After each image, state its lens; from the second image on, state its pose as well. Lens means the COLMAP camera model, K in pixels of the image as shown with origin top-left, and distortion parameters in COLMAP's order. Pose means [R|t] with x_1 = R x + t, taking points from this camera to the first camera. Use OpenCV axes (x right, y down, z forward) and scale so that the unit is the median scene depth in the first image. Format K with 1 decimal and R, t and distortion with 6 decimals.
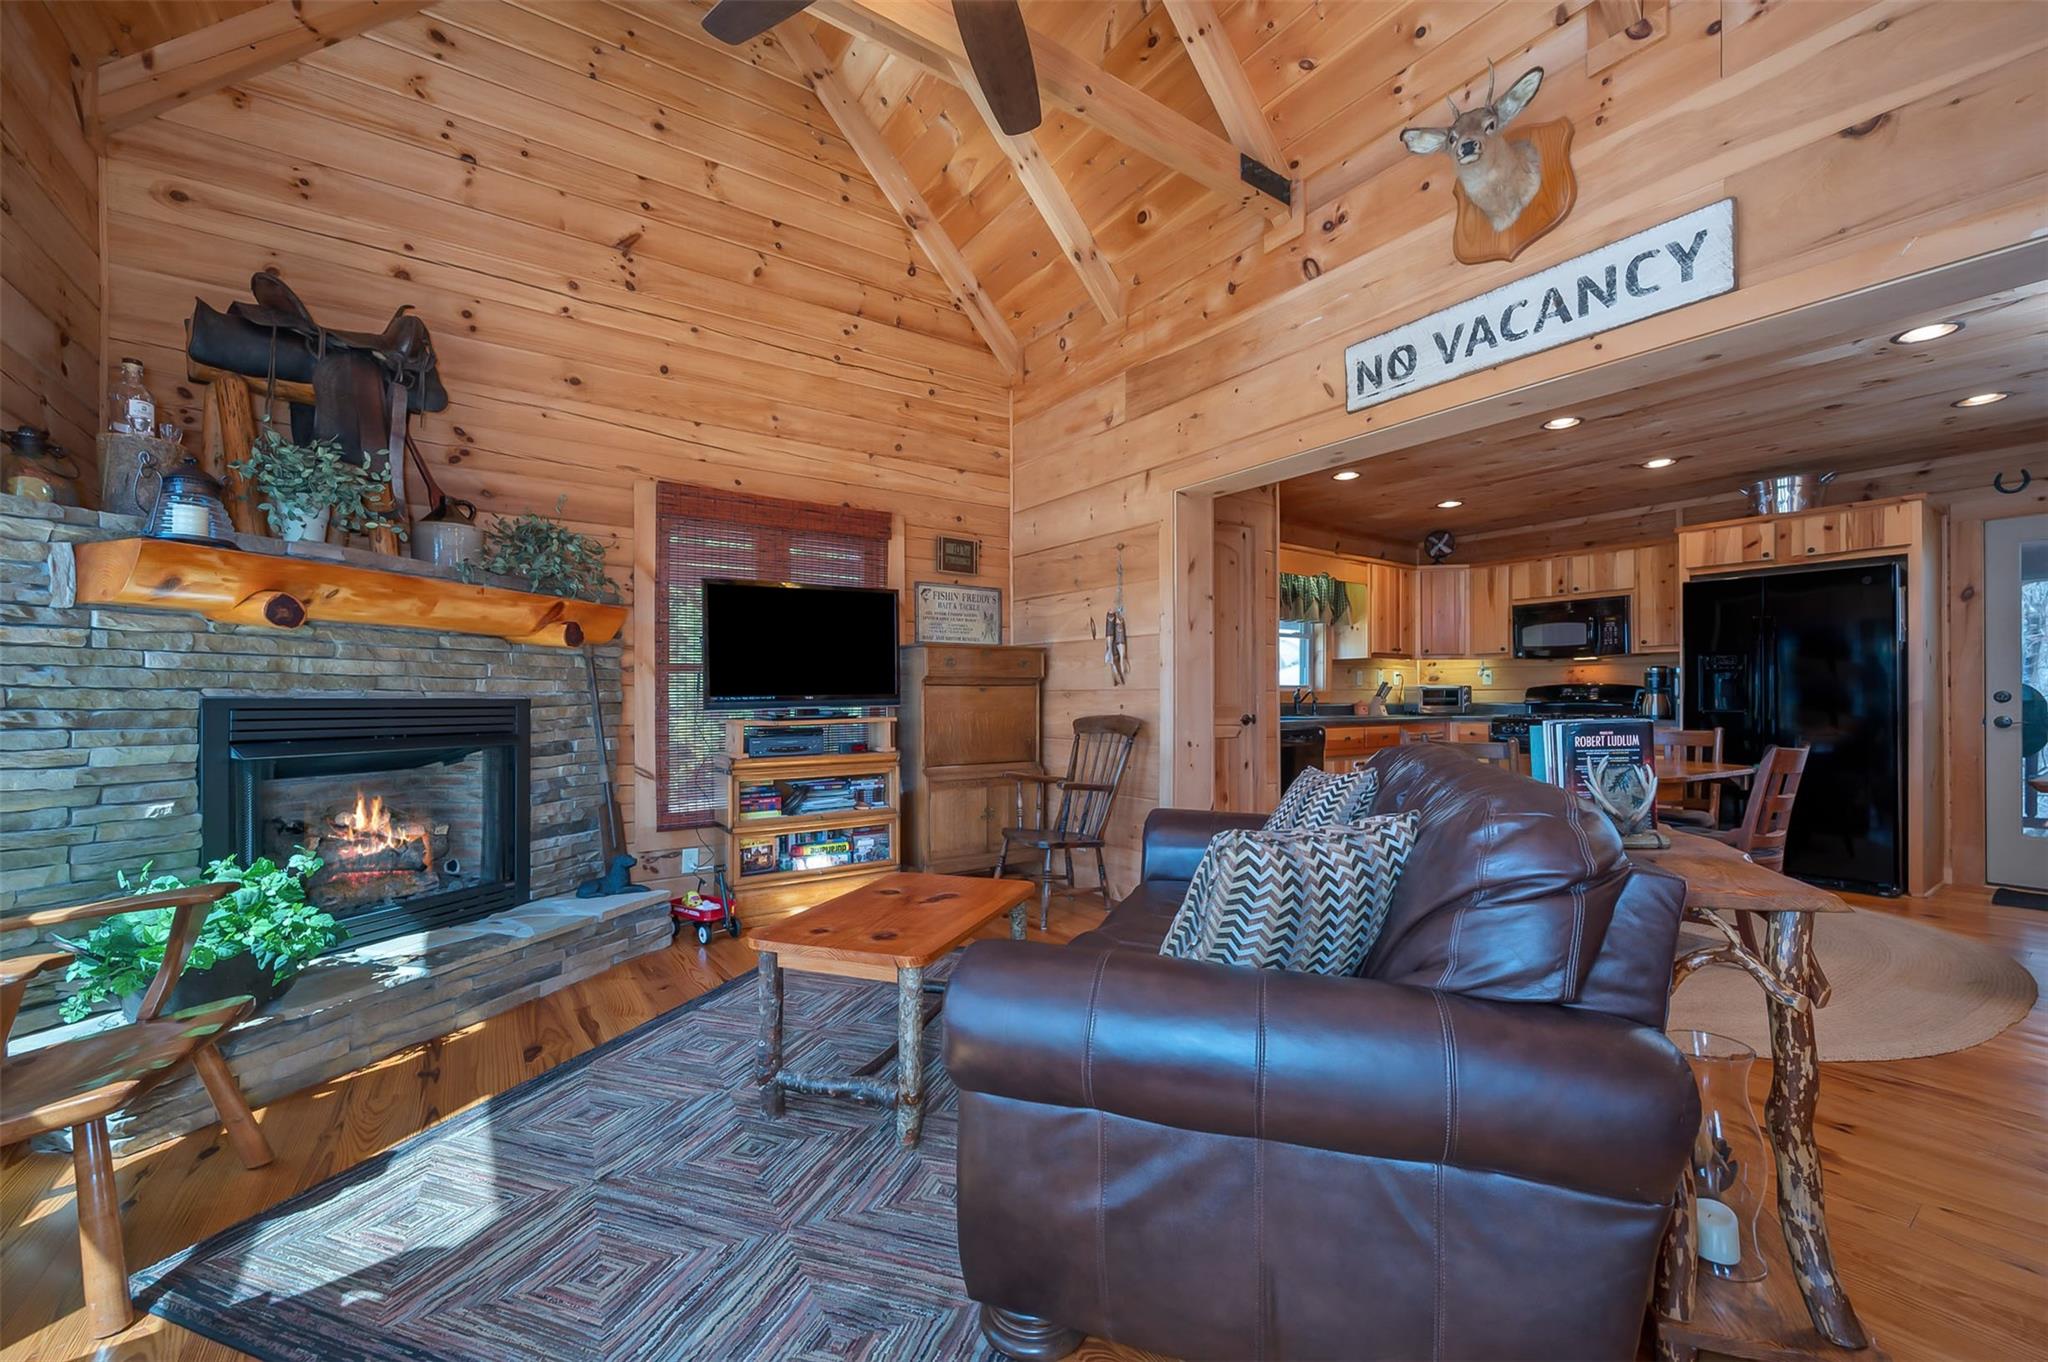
lens RADIAL K [[810.4, 0, 1025.9], [0, 810.4, 695.2], [0, 0, 1]] dist [-0.000720, -0.000255]
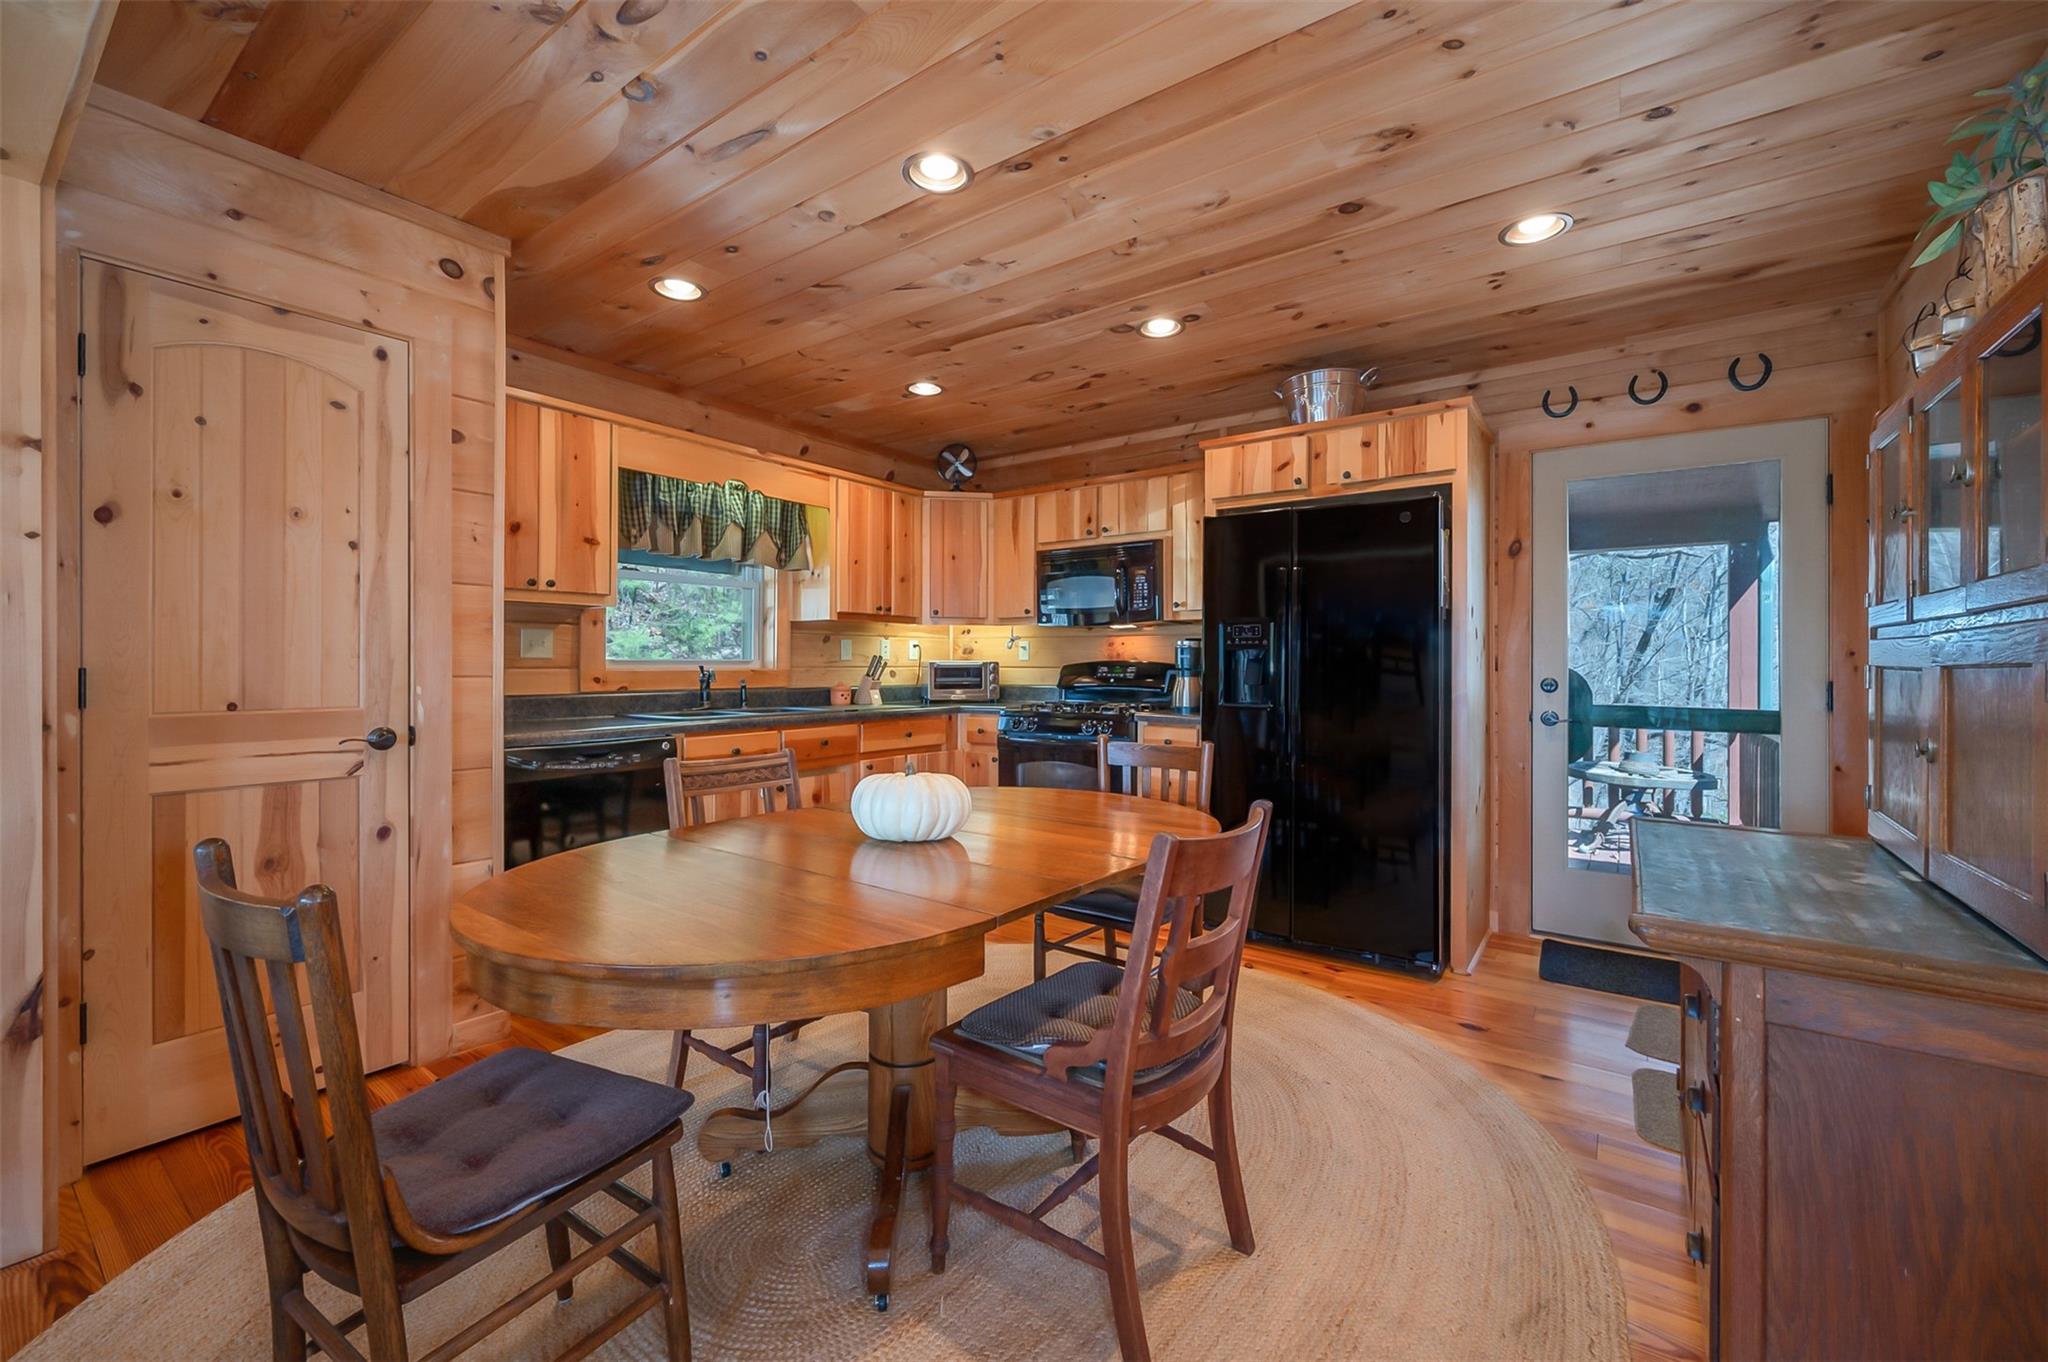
lens RADIAL K [[819.9, 0, 1039.9], [0, 819.9, 660.1], [0, 0, 1]] dist [0.000092, -0.000114]
pose [[0.942817, 0.004925, 0.333275, 0.579846], [-0.004523, 0.999988, -0.001982, -0.020240], [-0.333281, 0.000361, 0.942827, 0.503519]]
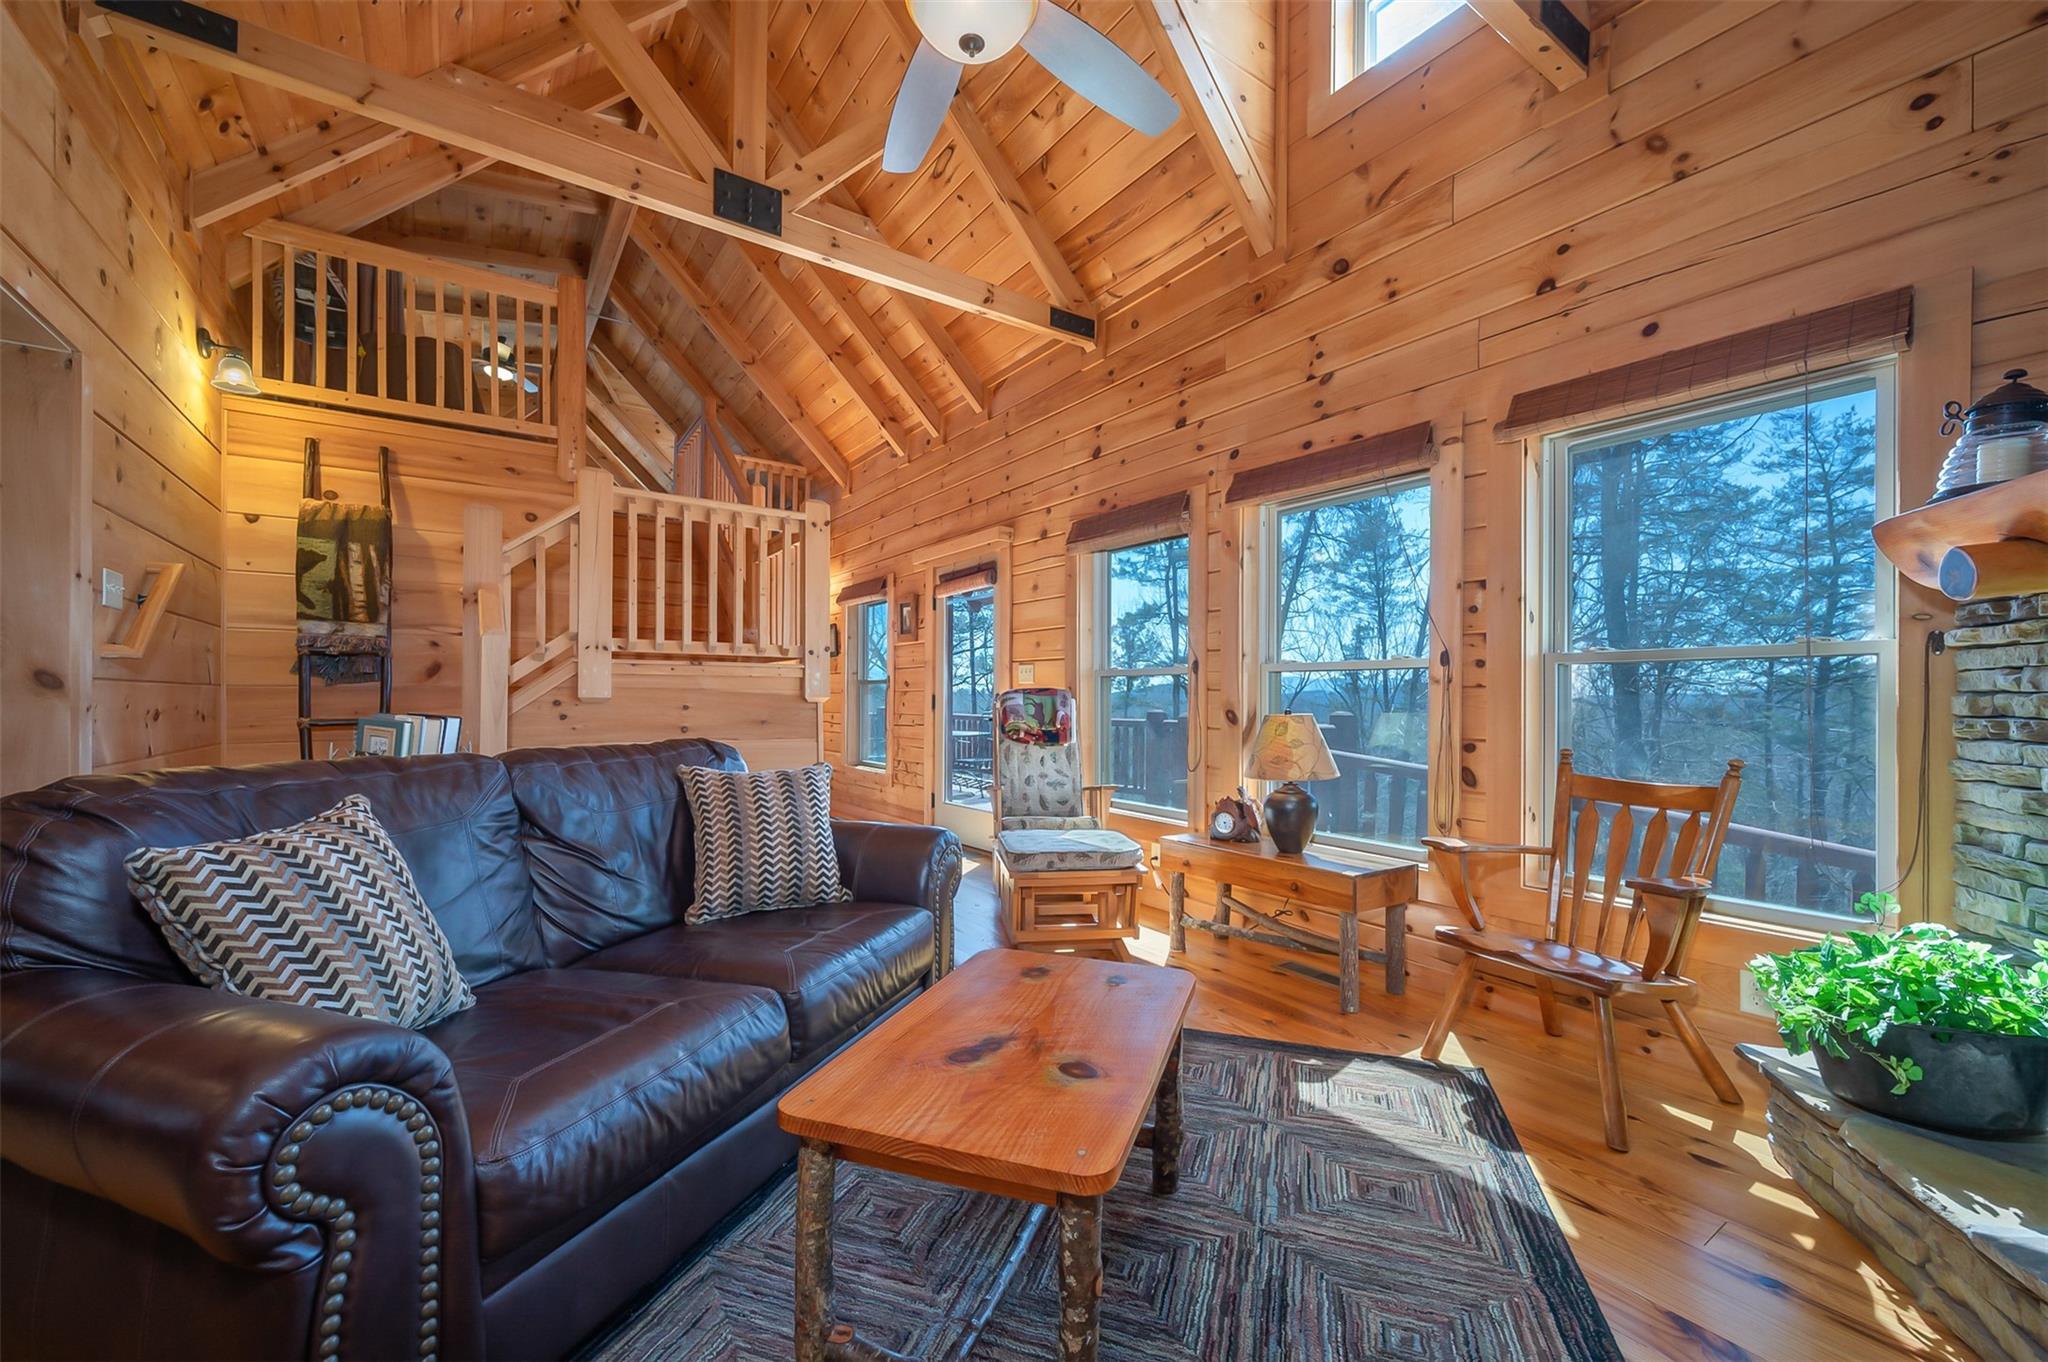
lens RADIAL K [[812.7, 0, 1027.0], [0, 812.7, 703.5], [0, 0, 1]] dist [-0.000715, -0.000278]
pose [[-0.999969, -0.007065, 0.003494, -0.088284], [-0.007073, 0.999972, -0.002358, 0.005760], [-0.003477, -0.002383, -0.999991, 0.989464]]
